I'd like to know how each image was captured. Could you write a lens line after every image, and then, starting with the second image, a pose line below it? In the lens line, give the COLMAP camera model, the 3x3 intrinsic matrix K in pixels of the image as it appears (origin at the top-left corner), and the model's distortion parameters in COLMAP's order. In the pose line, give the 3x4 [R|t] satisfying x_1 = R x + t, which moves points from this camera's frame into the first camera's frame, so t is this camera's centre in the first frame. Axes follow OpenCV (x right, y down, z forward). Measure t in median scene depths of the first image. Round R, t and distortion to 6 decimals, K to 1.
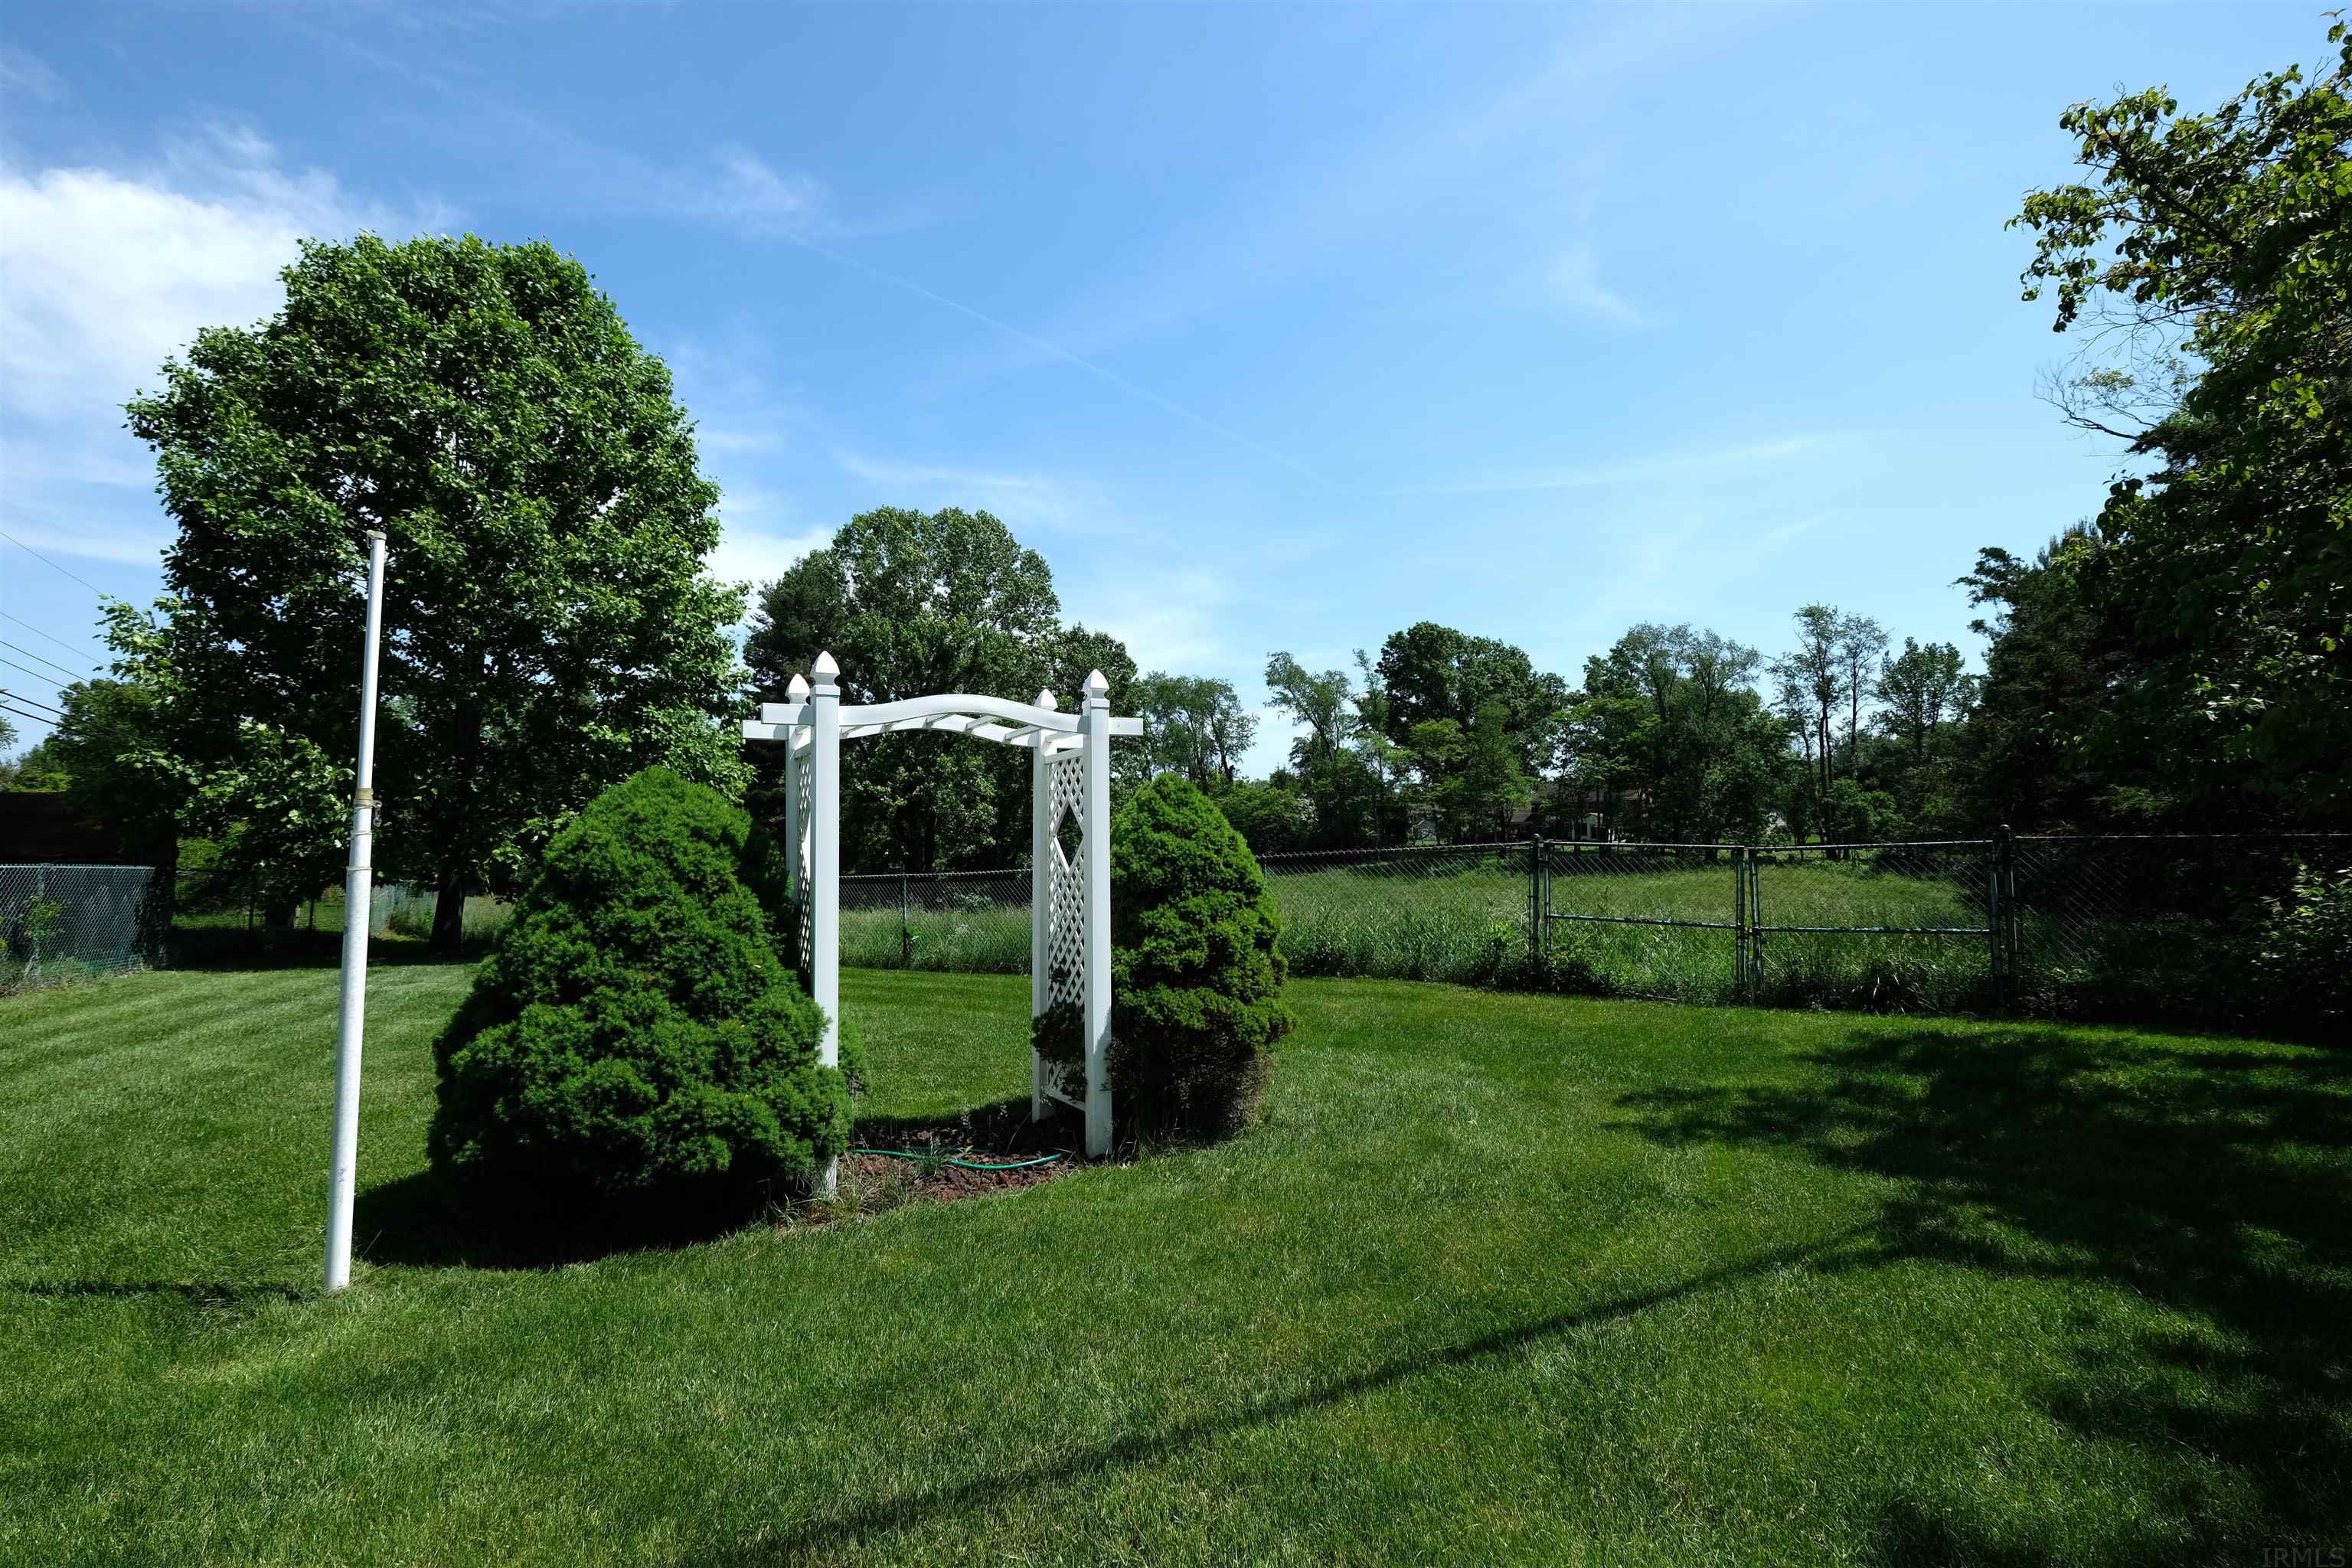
lens RADIAL K [[1032.7, 0, 1176.0], [0, 1032.7, 784.0], [0, 0, 1]] dist [-0.009002, 0.000148]
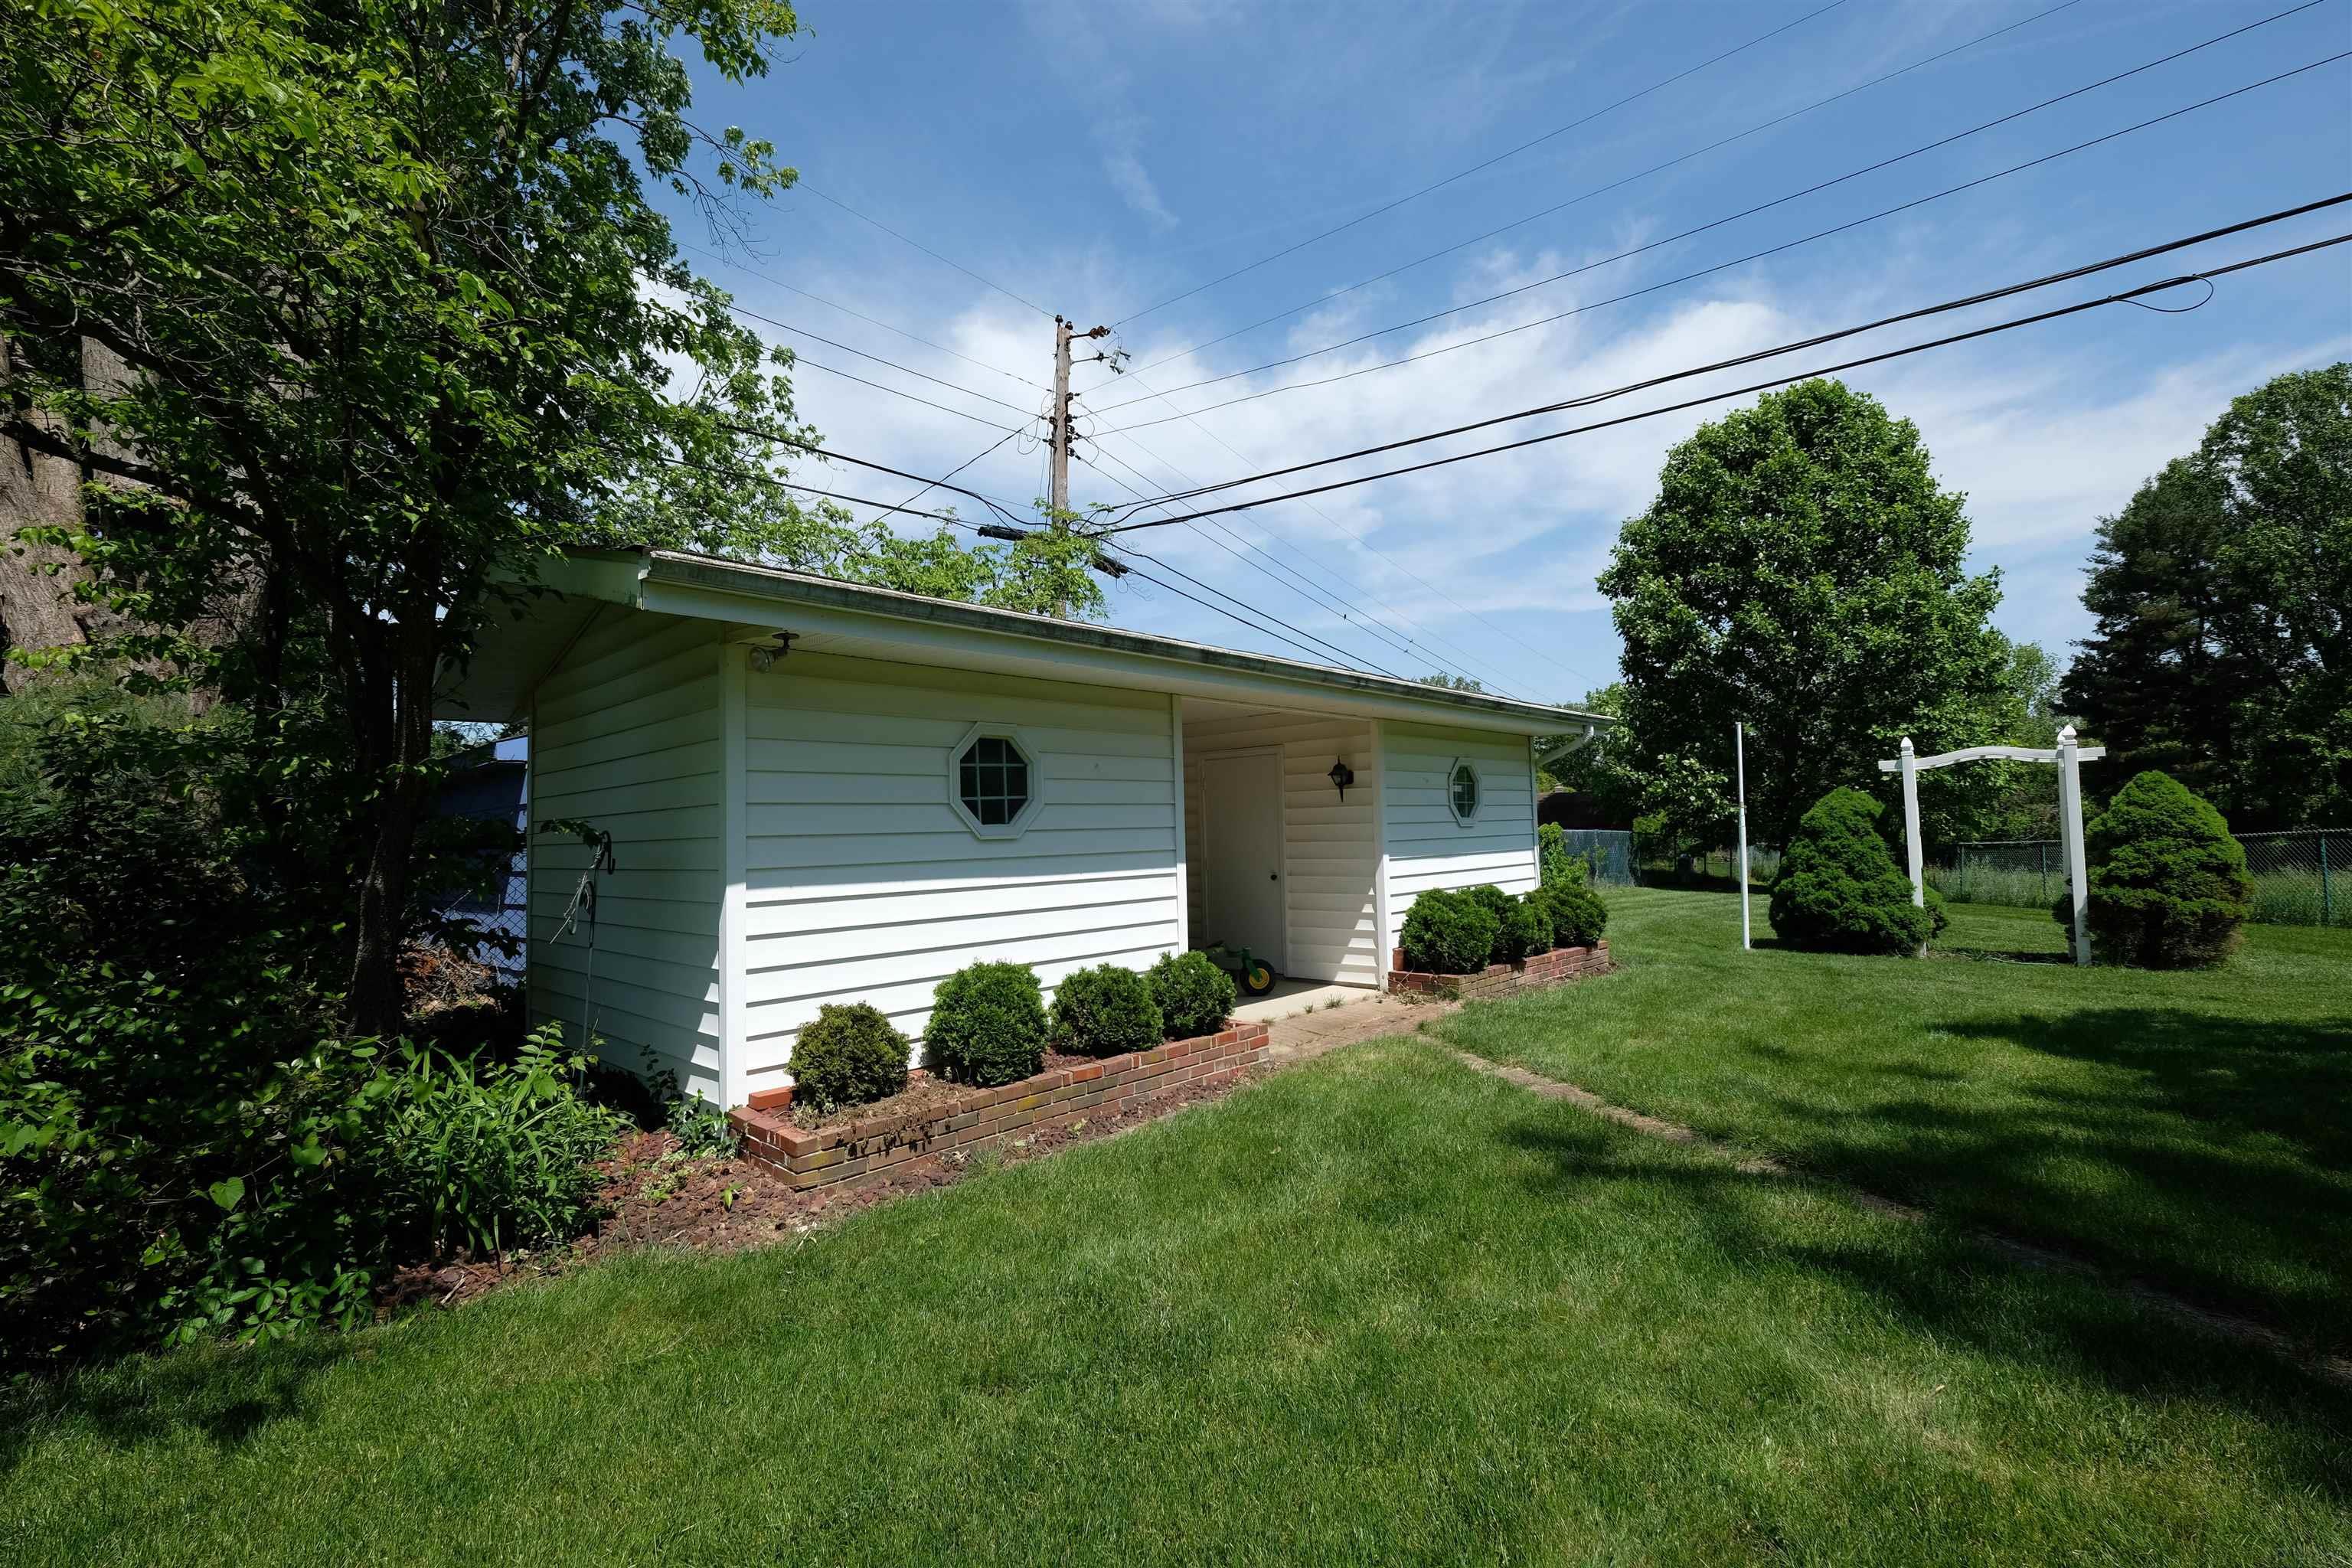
lens RADIAL K [[1032.7, 0, 1176.0], [0, 1032.7, 784.0], [0, 0, 1]] dist [-0.009002, 0.000148]
pose [[0.402092, -0.043449, -0.914568, 1.019552], [0.070859, 0.997354, -0.016229, -0.087513], [0.912853, -0.058279, 0.404107, -1.347933]]
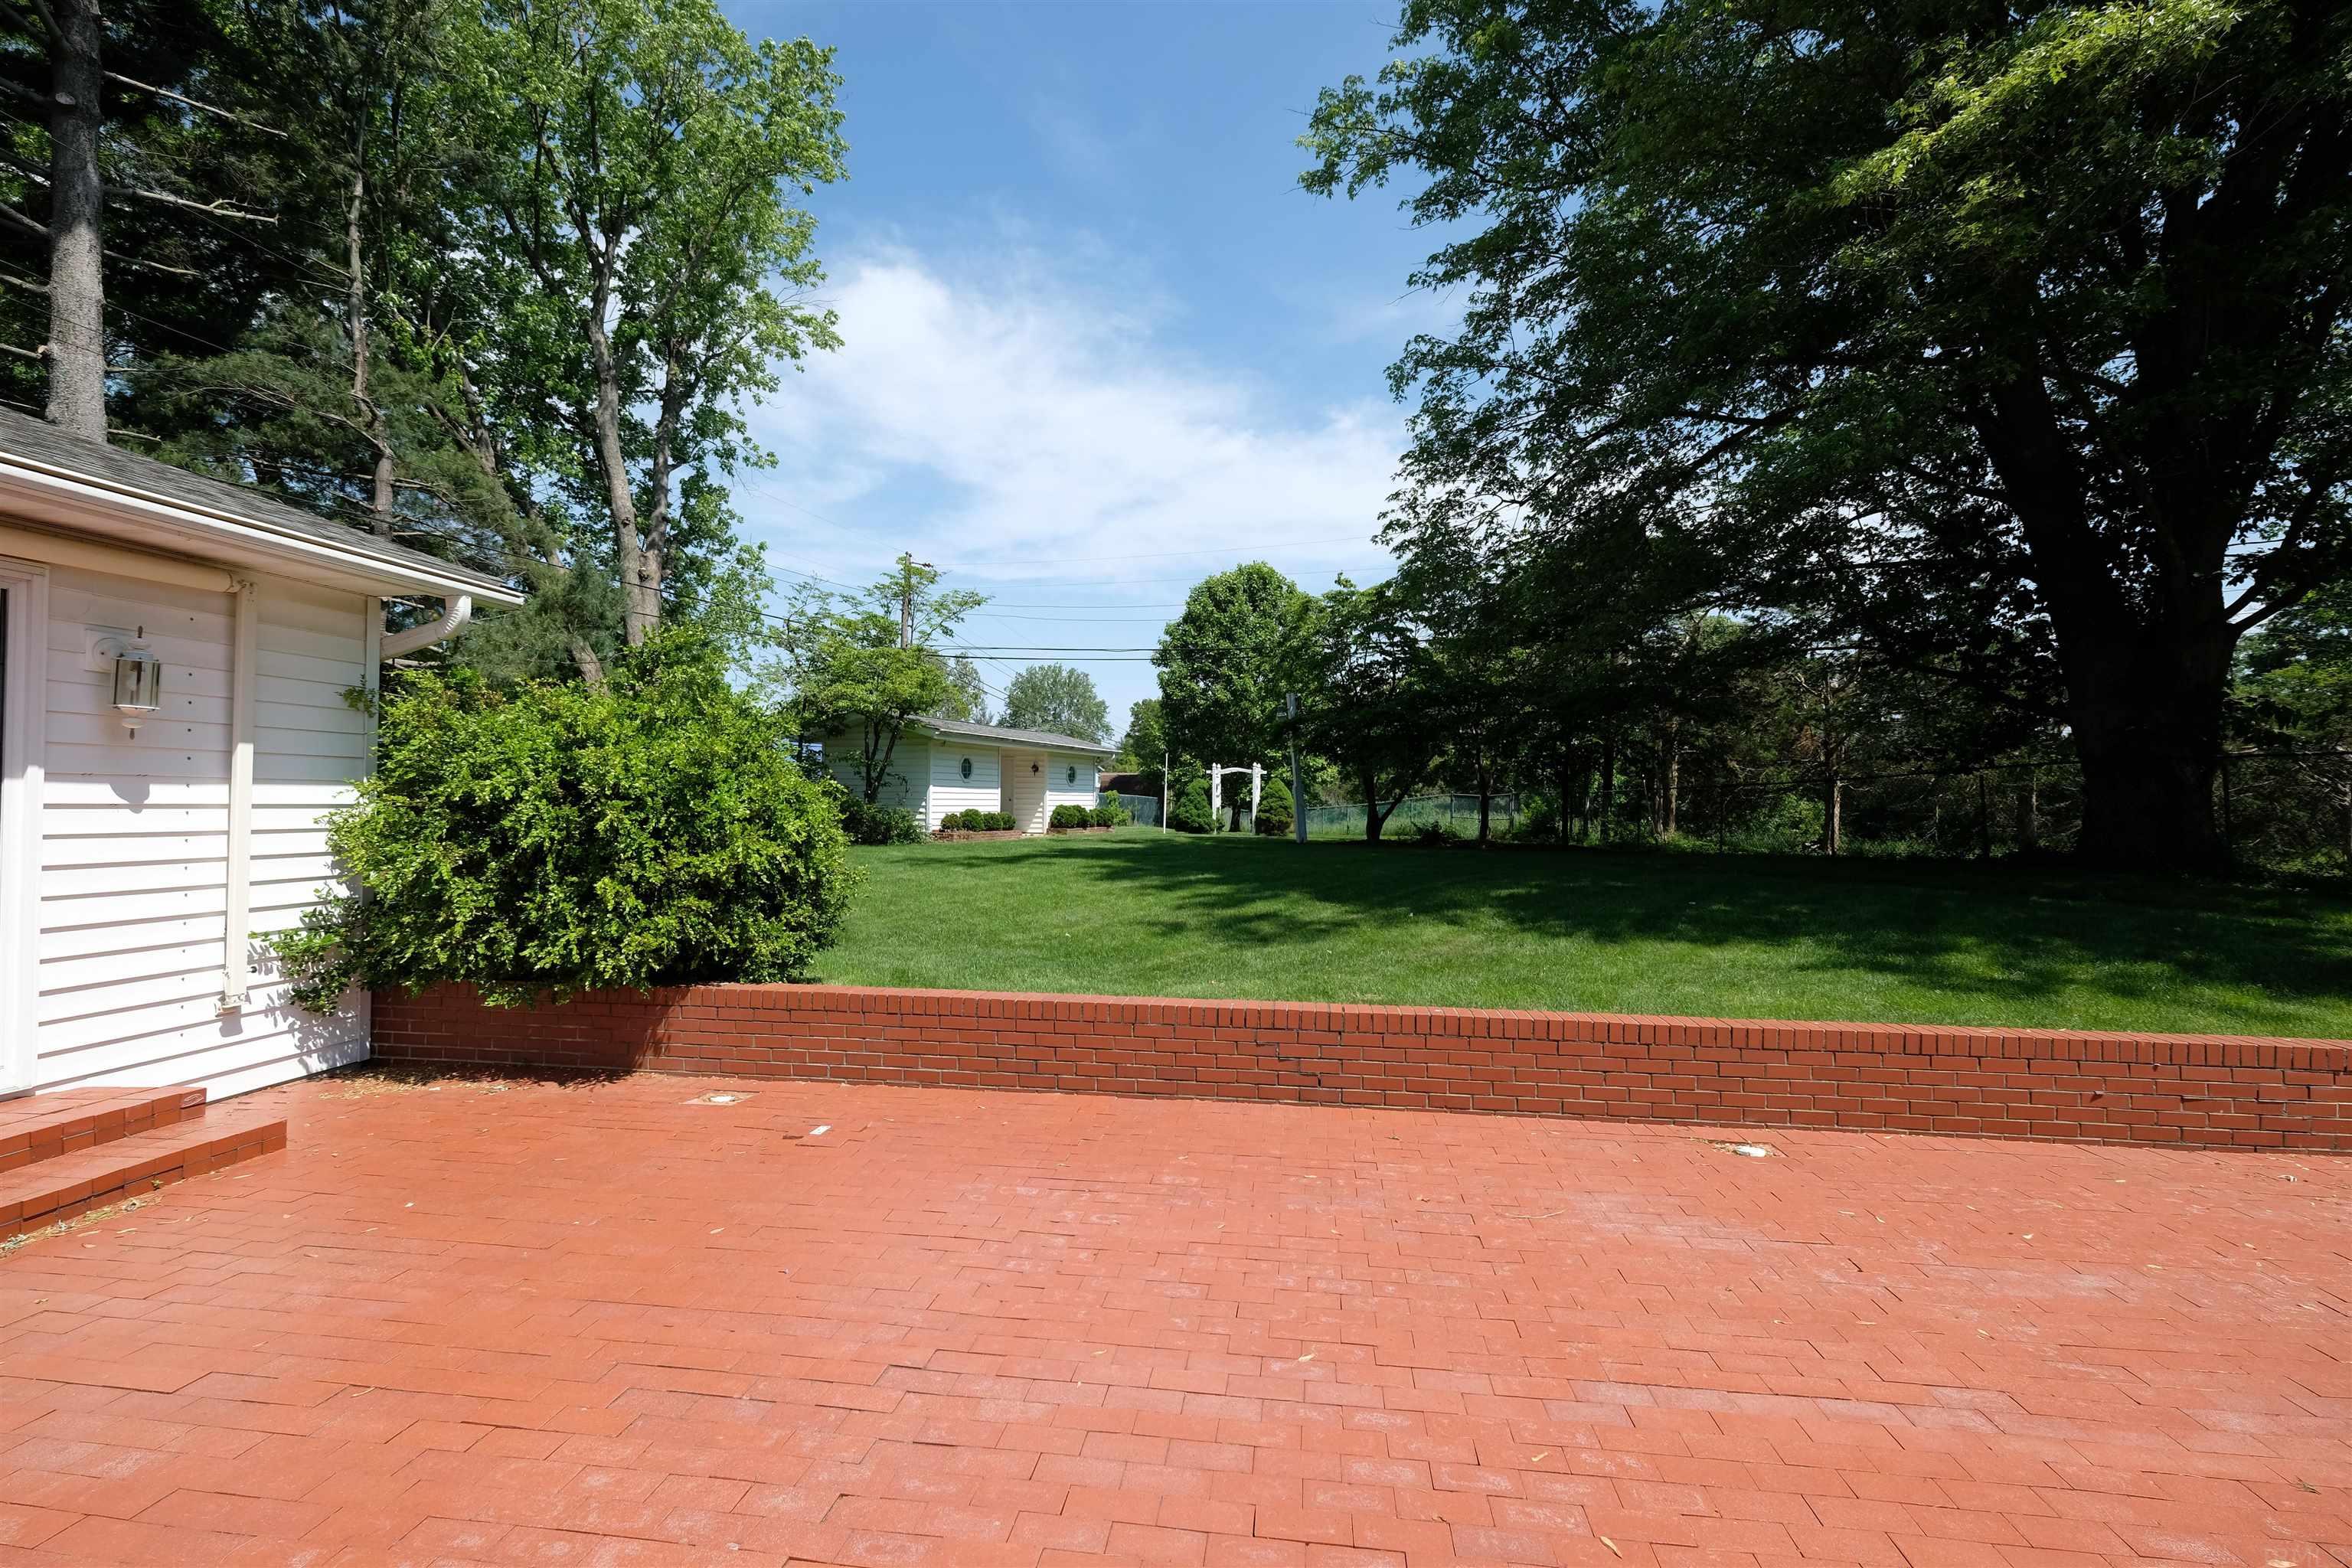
lens RADIAL K [[1022.6, 0, 1176.0], [0, 1022.6, 784.0], [0, 0, 1]] dist [-0.000281, -0.000013]
pose [[0.708123, 0.001352, -0.706088, 3.923144], [0.023726, 0.999388, 0.025707, -0.146073], [0.705690, -0.034956, 0.707658, -3.711967]]
